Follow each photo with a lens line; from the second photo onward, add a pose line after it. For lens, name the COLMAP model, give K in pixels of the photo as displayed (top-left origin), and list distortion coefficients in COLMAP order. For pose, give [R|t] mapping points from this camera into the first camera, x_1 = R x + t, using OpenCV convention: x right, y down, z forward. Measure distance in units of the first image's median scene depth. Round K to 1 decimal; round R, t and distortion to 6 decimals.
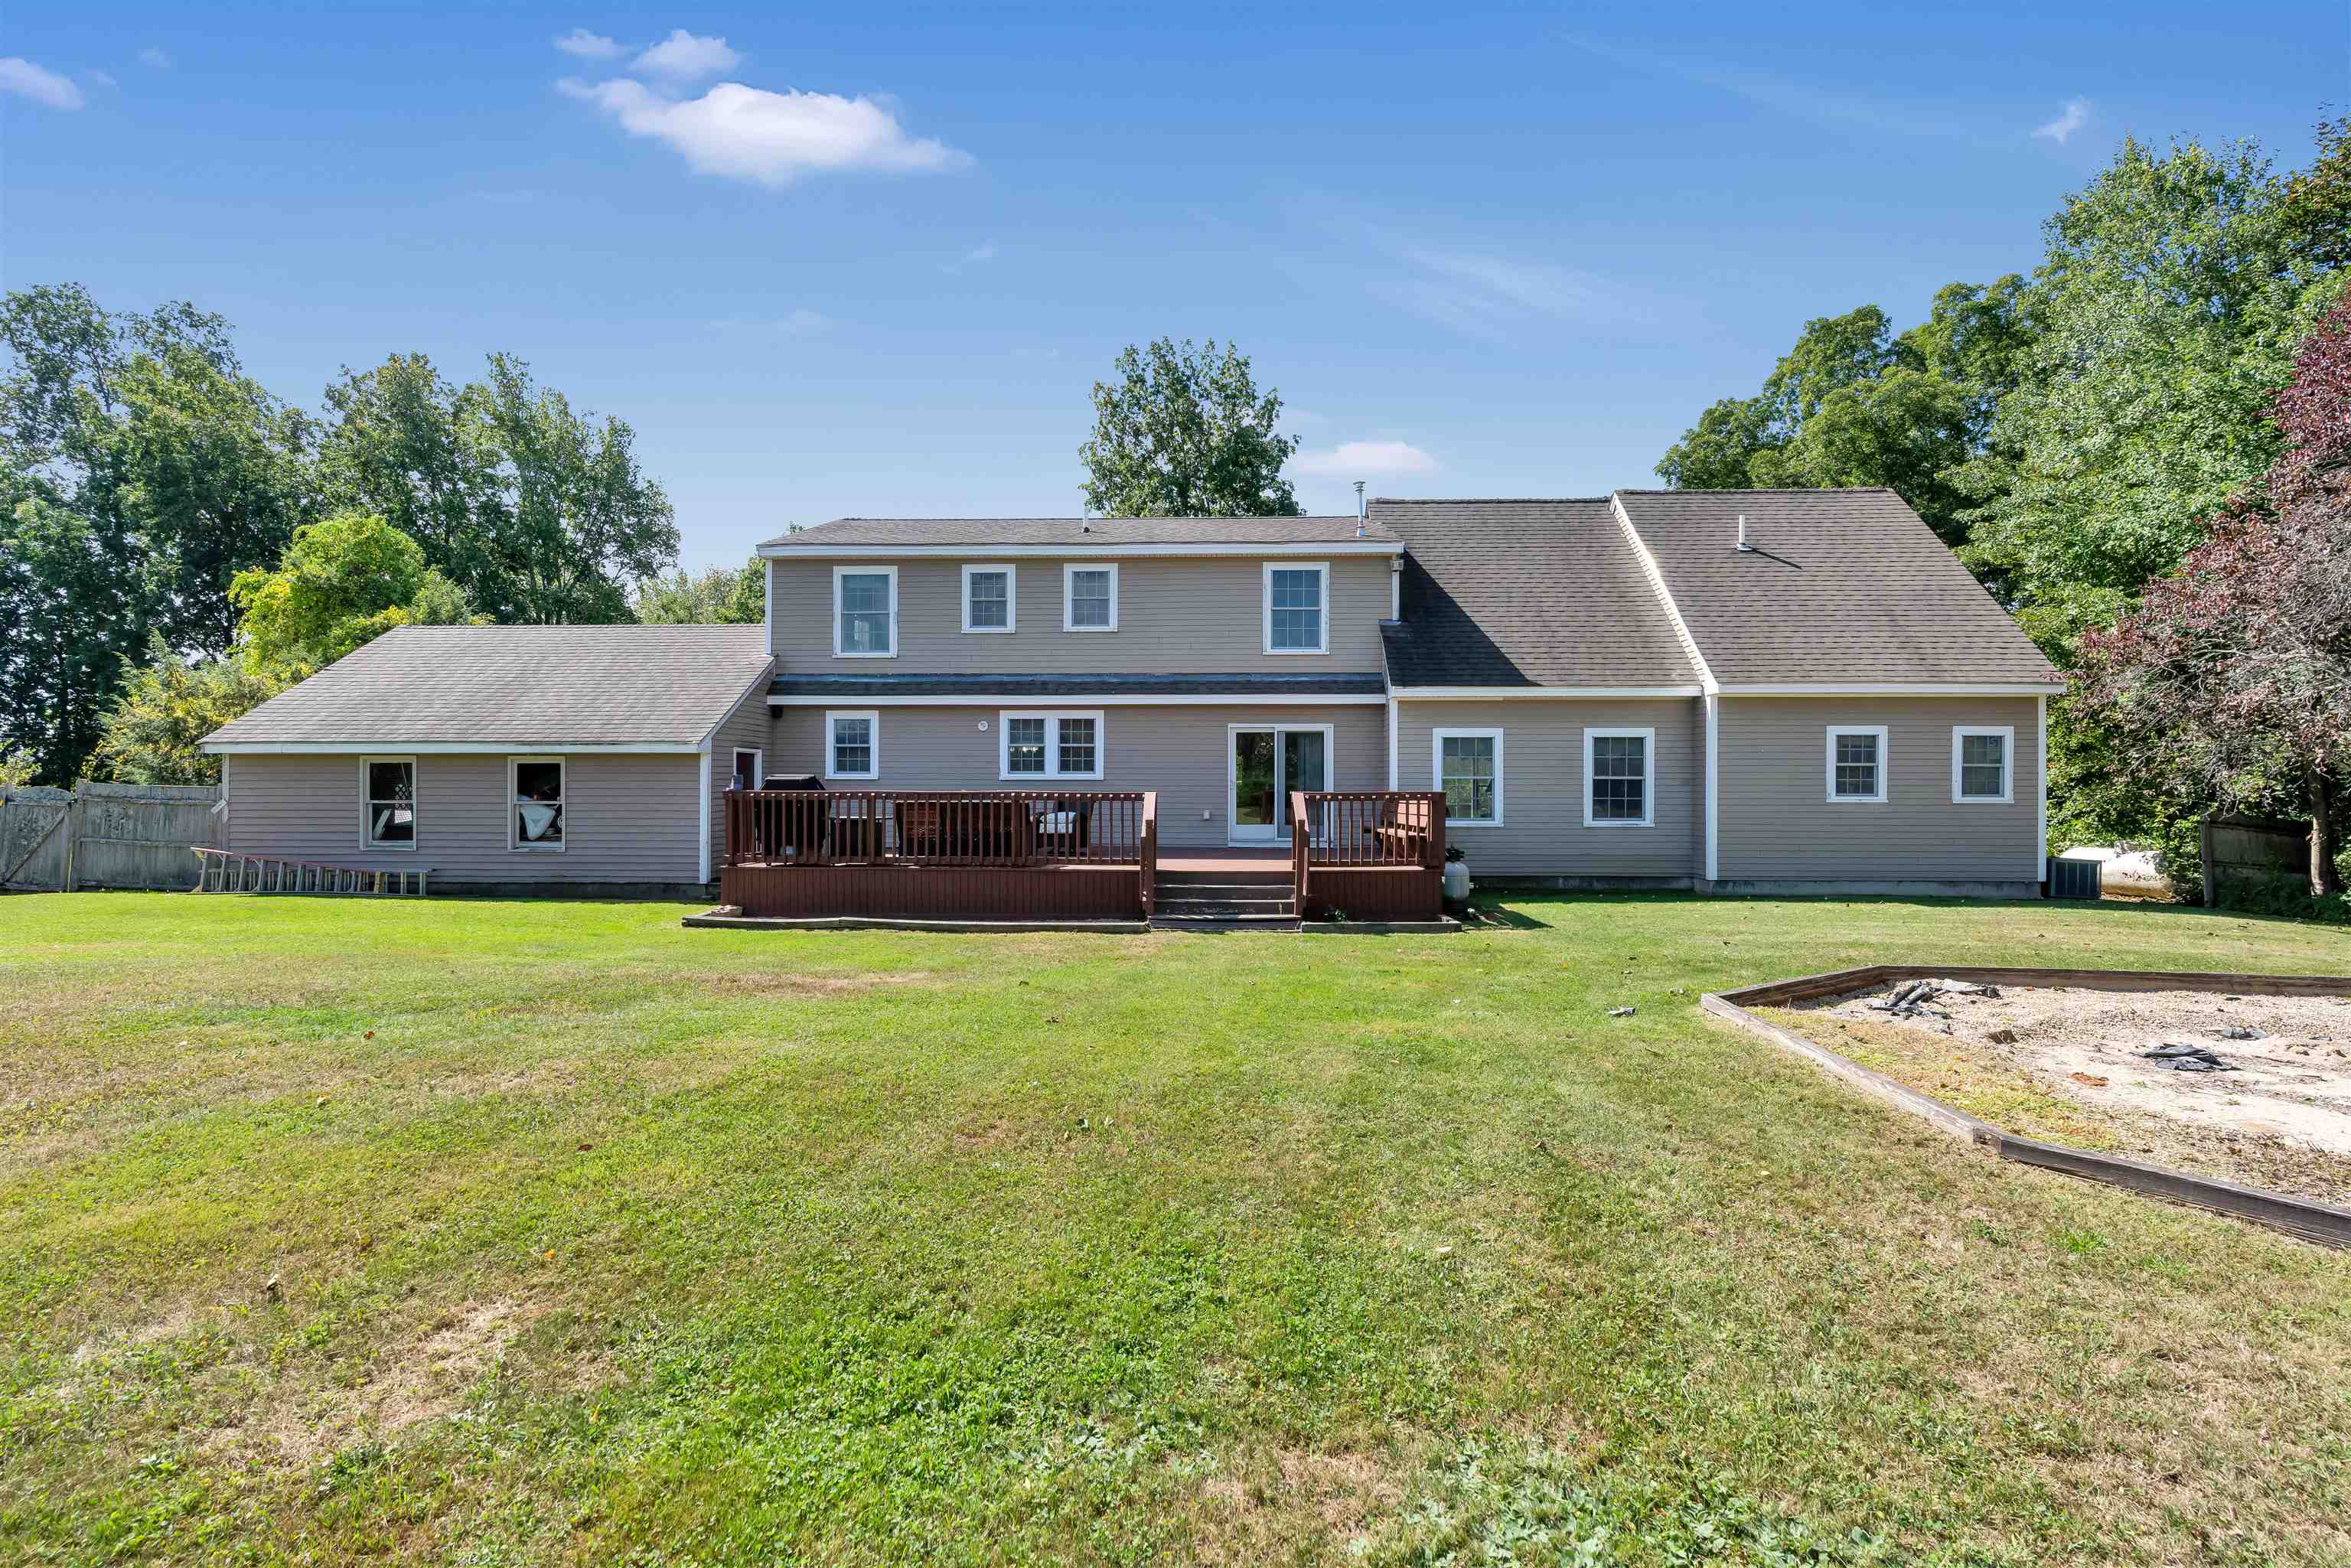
lens RADIAL K [[1040.0, 0, 1175.5], [0, 1040.0, 784.0], [0, 0, 1]] dist [-0.012305, 0.005681]
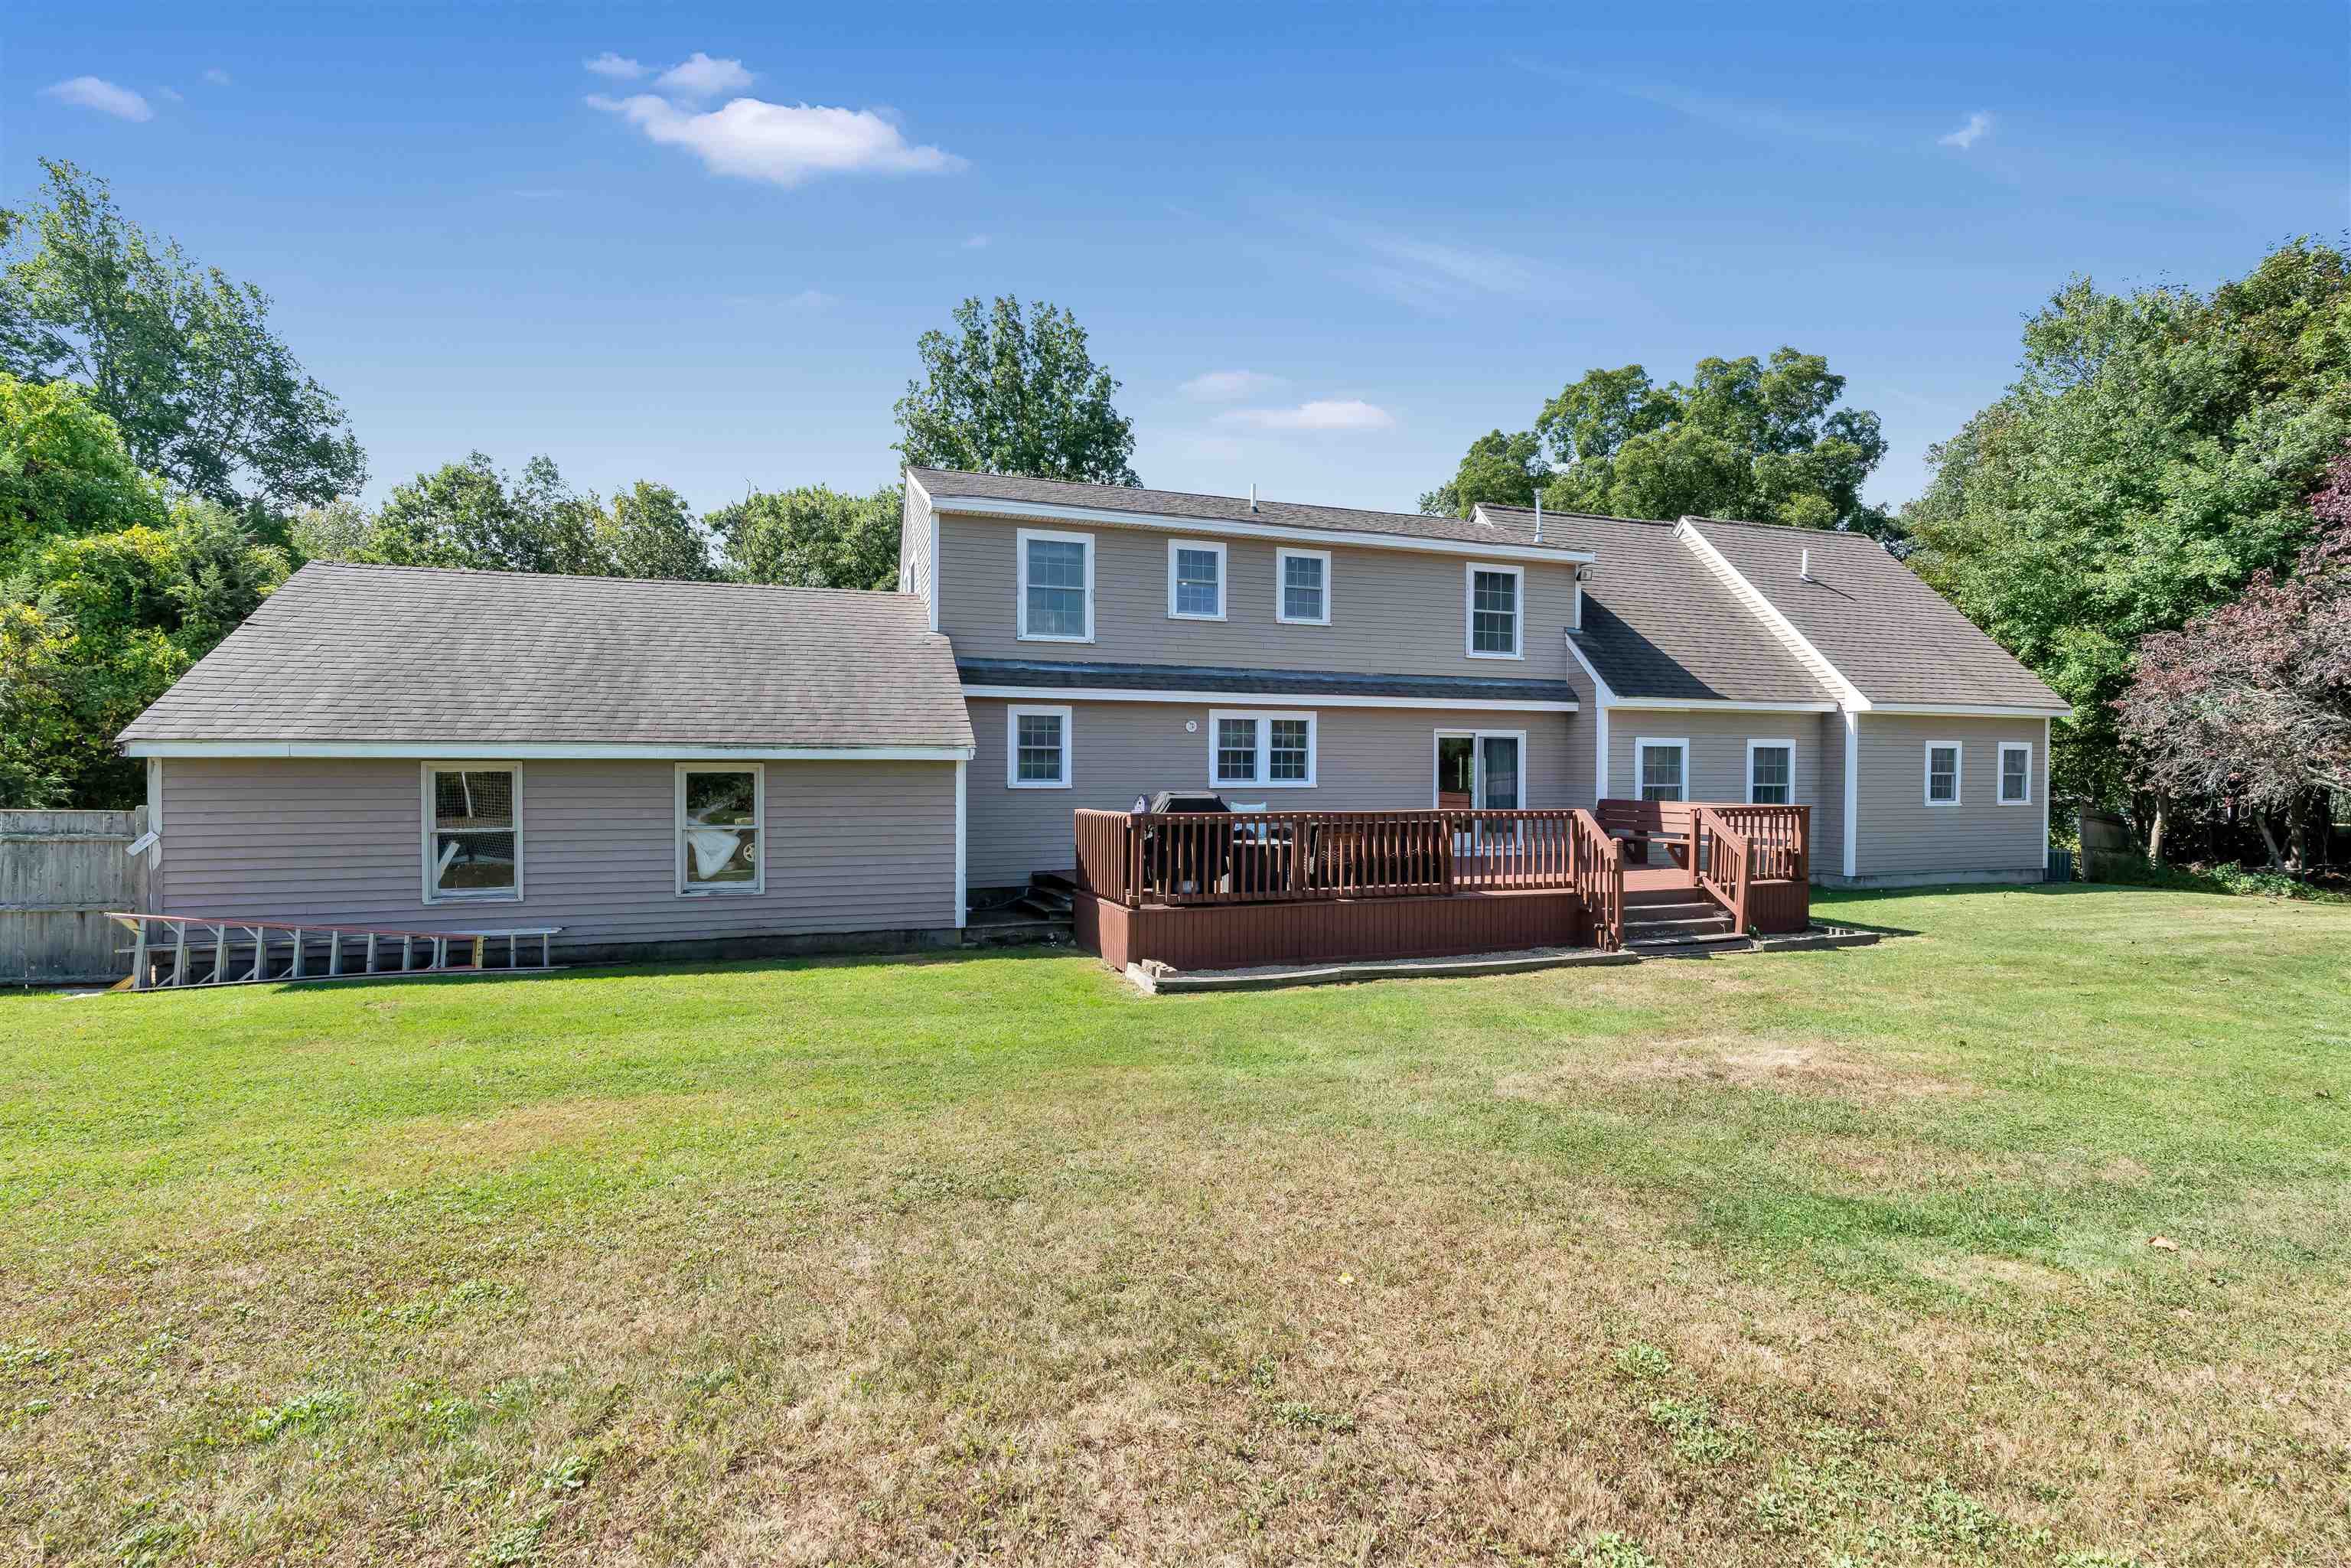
lens RADIAL K [[1040.0, 0, 1175.5], [0, 1040.0, 784.0], [0, 0, 1]] dist [-0.012305, 0.005681]
pose [[0.935247, -0.003983, 0.353973, -0.510889], [-0.001828, 0.999869, 0.016080, -0.021789], [-0.353990, -0.015686, 0.935118, 0.189789]]
